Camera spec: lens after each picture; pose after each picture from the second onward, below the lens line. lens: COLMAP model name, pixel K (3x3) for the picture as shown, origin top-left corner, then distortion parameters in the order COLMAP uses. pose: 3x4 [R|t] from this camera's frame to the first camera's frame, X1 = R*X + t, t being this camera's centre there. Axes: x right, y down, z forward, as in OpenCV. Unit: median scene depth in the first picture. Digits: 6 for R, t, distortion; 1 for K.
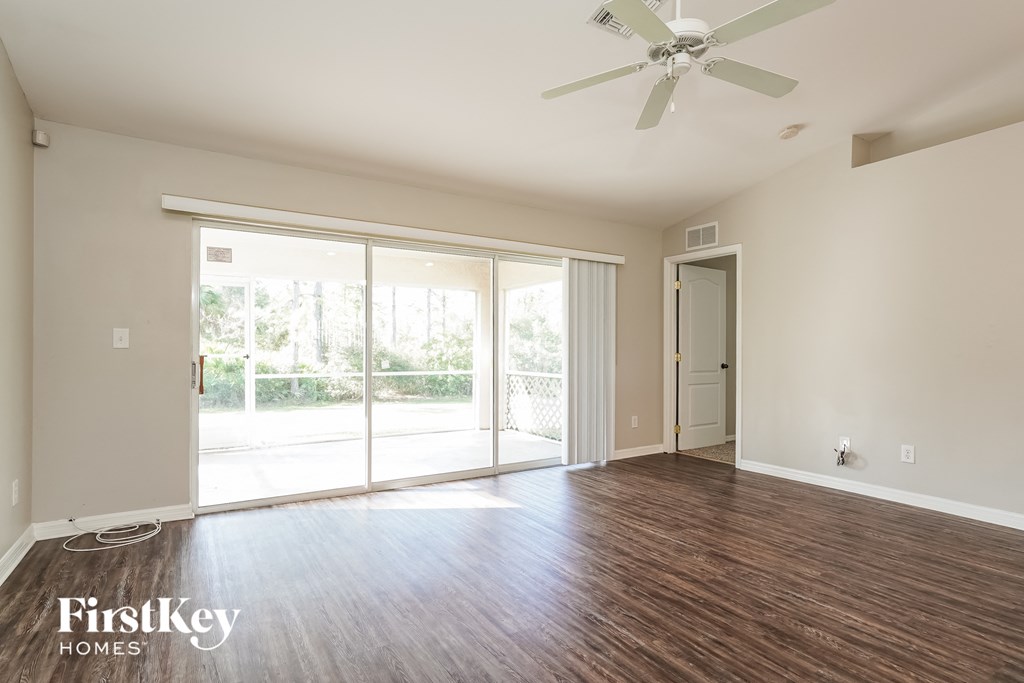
lens RADIAL K [[528.3, 0, 509.4], [0, 528.3, 347.8], [0, 0, 1]] dist [-0.017694, 0.025899]
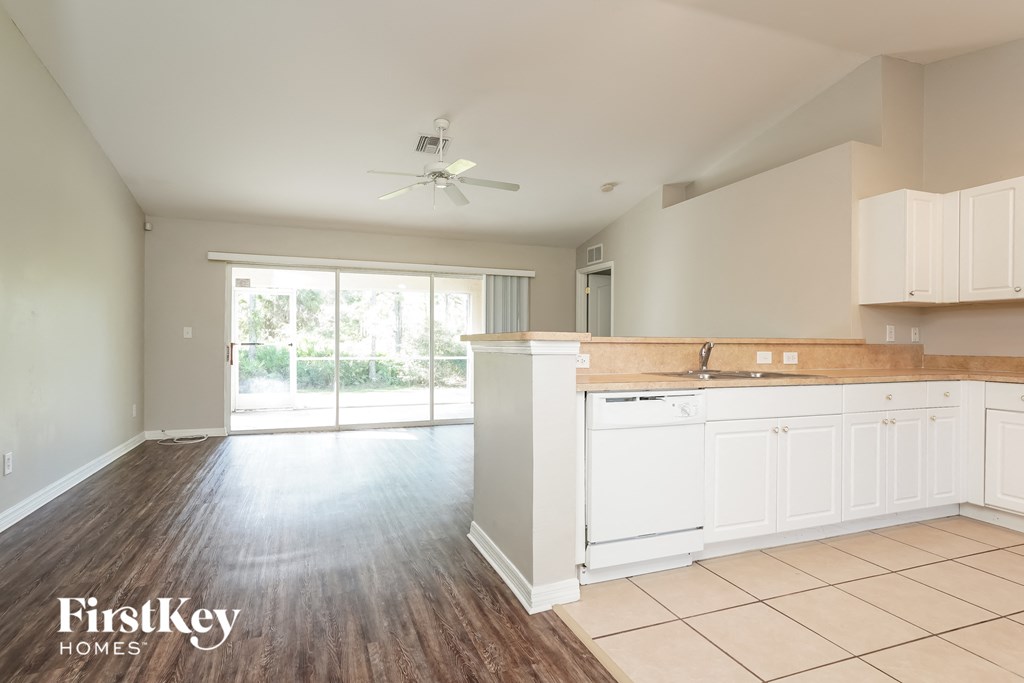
lens RADIAL K [[530.8, 0, 512.0], [0, 530.8, 341.5], [0, 0, 1]] dist [0.001378, 0.016352]
pose [[0.983398, 0.002645, -0.181444, 0.608913], [-0.001944, 0.999990, 0.004043, 0.002550], [0.181453, -0.003623, 0.983393, -0.522576]]
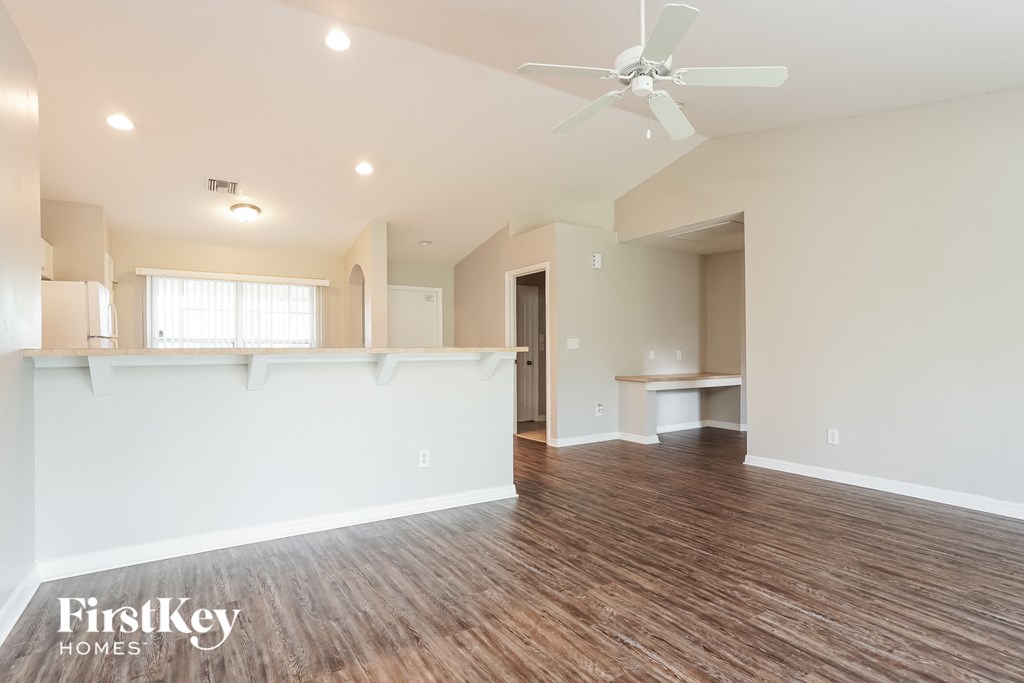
lens RADIAL K [[528.3, 0, 509.4], [0, 528.3, 347.8], [0, 0, 1]] dist [-0.017694, 0.025899]
pose [[-0.999977, -0.000631, -0.006716, 0.413701], [-0.000588, 0.999980, -0.006354, 0.007805], [0.006720, -0.006350, -0.999957, 1.432779]]
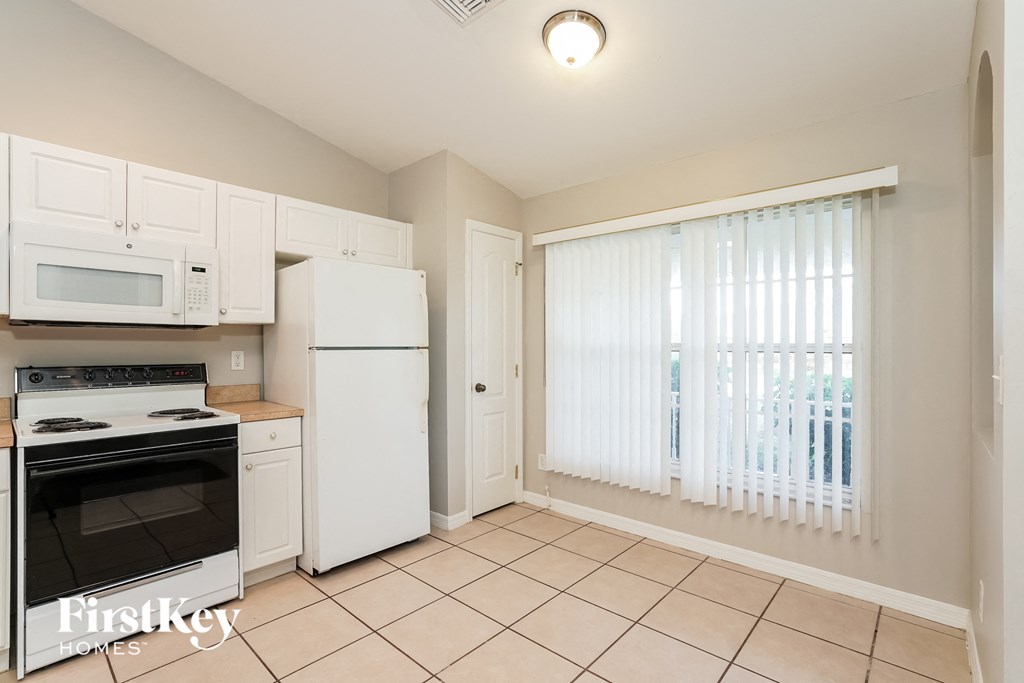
lens RADIAL K [[473.0, 0, 515.6], [0, 473.0, 340.9], [0, 0, 1]] dist [-0.055707, 0.027085]
pose [[-0.283306, -0.001248, 0.959029, 0.665533], [-0.006727, 0.999977, -0.000686, -0.041716], [-0.959006, -0.006646, -0.283307, 0.057253]]
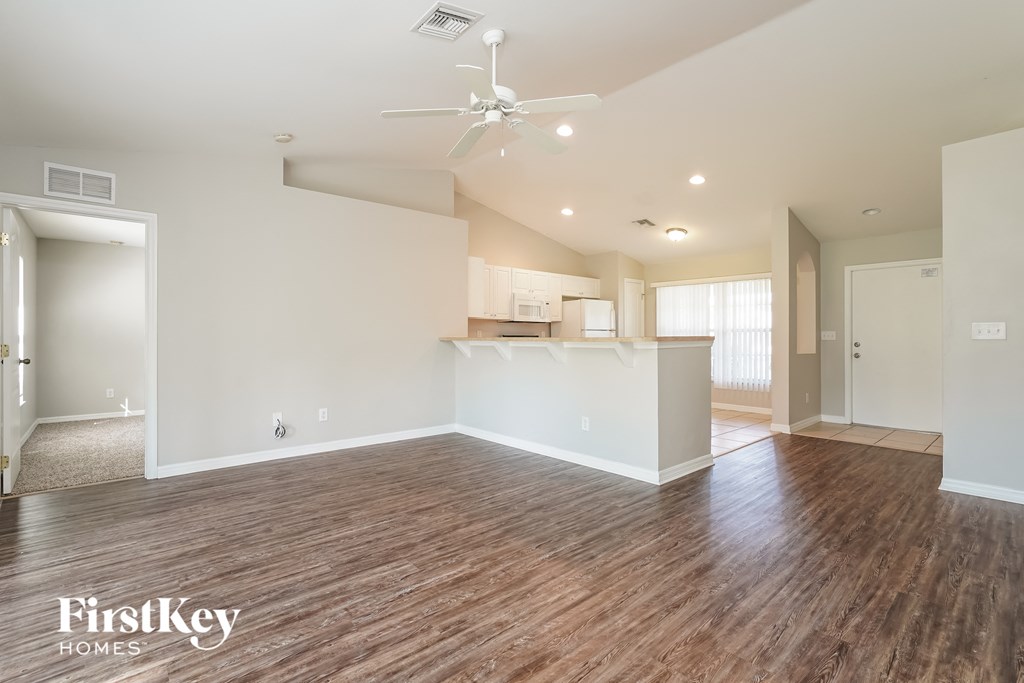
lens RADIAL K [[473.0, 0, 515.6], [0, 473.0, 340.9], [0, 0, 1]] dist [-0.055707, 0.027085]
pose [[-0.168621, -0.012267, 0.985605, -0.553908], [-0.002658, 0.999925, 0.011991, -0.004763], [-0.985677, -0.000598, -0.168641, 0.778462]]
